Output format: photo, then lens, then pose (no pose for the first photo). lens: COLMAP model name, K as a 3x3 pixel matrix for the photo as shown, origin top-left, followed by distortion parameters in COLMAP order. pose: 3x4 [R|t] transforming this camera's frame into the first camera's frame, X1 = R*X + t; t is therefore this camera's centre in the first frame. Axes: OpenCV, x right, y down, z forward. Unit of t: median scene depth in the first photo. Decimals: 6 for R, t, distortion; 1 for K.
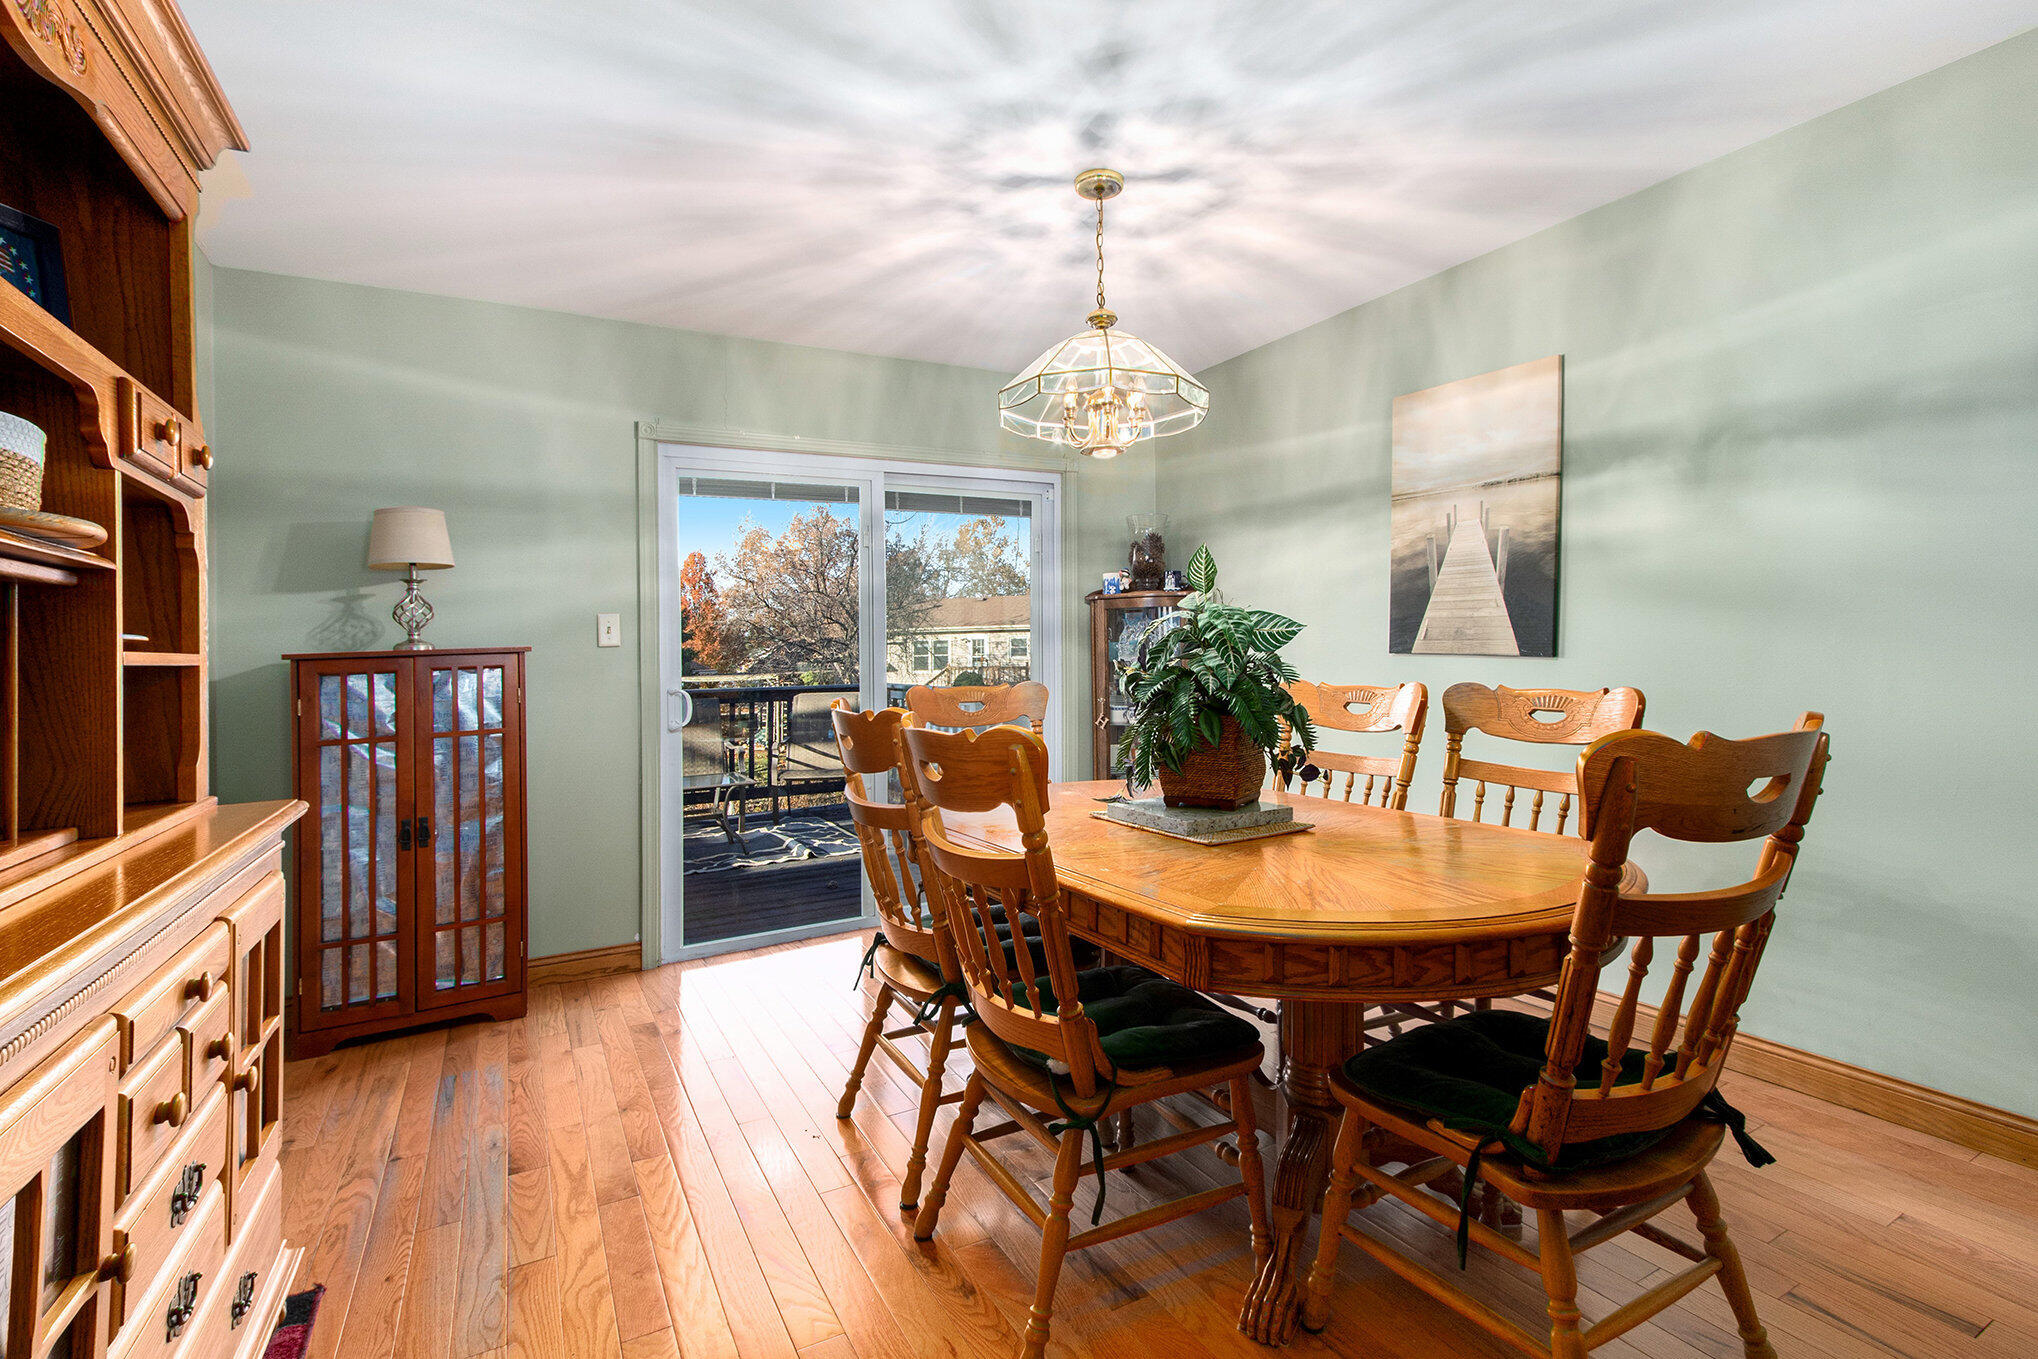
lens RADIAL K [[939.9, 0, 1020.9], [0, 939.9, 690.2], [0, 0, 1]] dist [-0.027451, 0.000472]
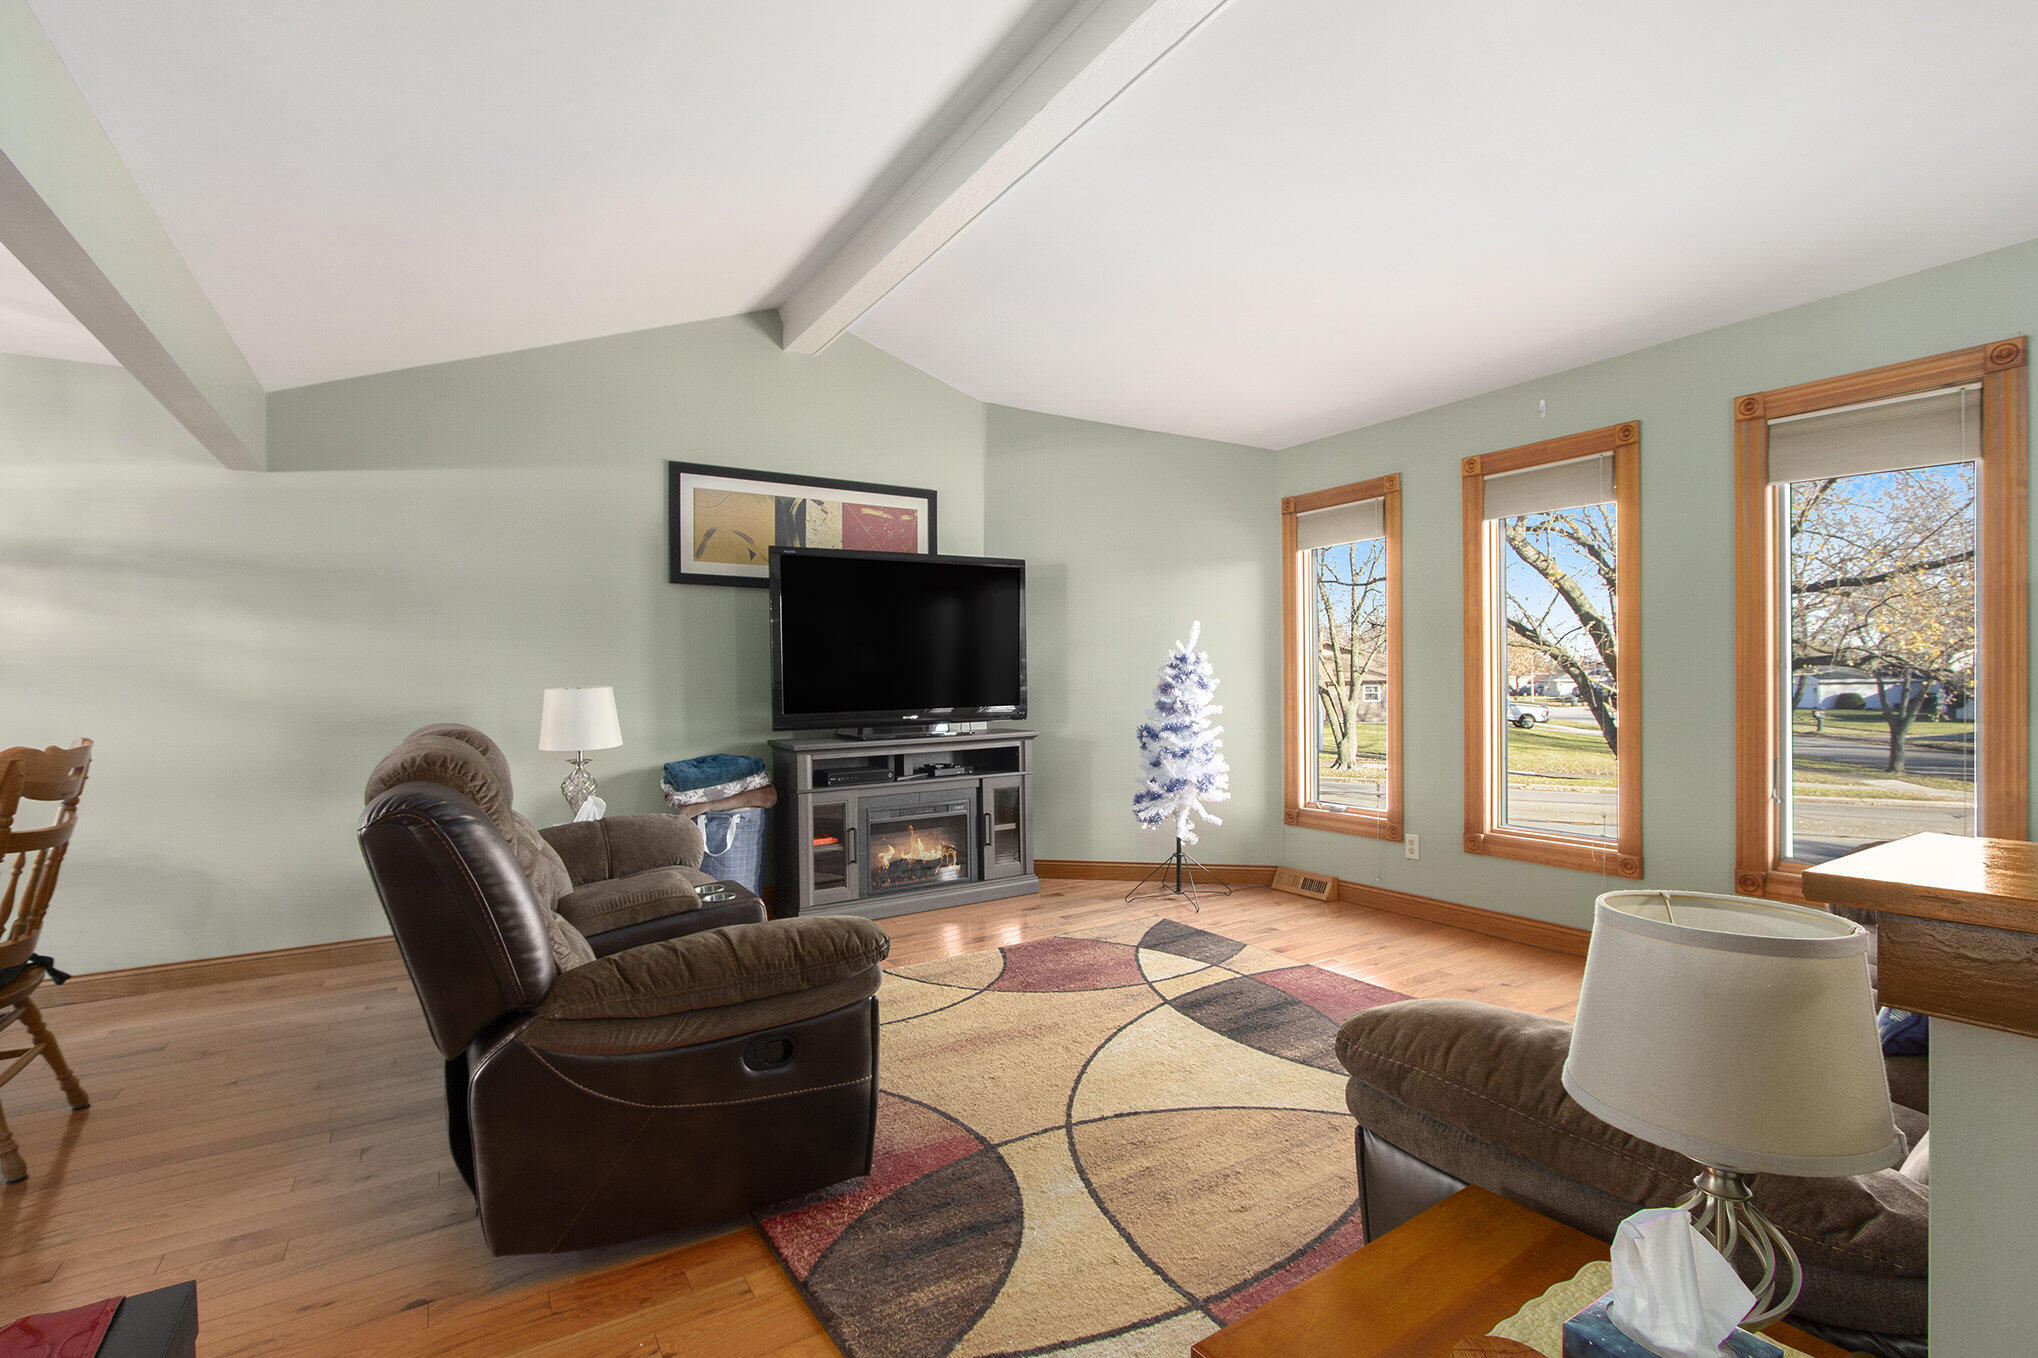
lens RADIAL K [[977.0, 0, 1019.0], [0, 977.0, 679.0], [0, 0, 1]] dist [-0.002981, -0.000596]
pose [[-0.046038, 0.017021, 0.998795, -0.594004], [0.057286, 0.998254, -0.014372, 0.019644], [-0.997296, 0.056555, -0.046932, -0.411949]]
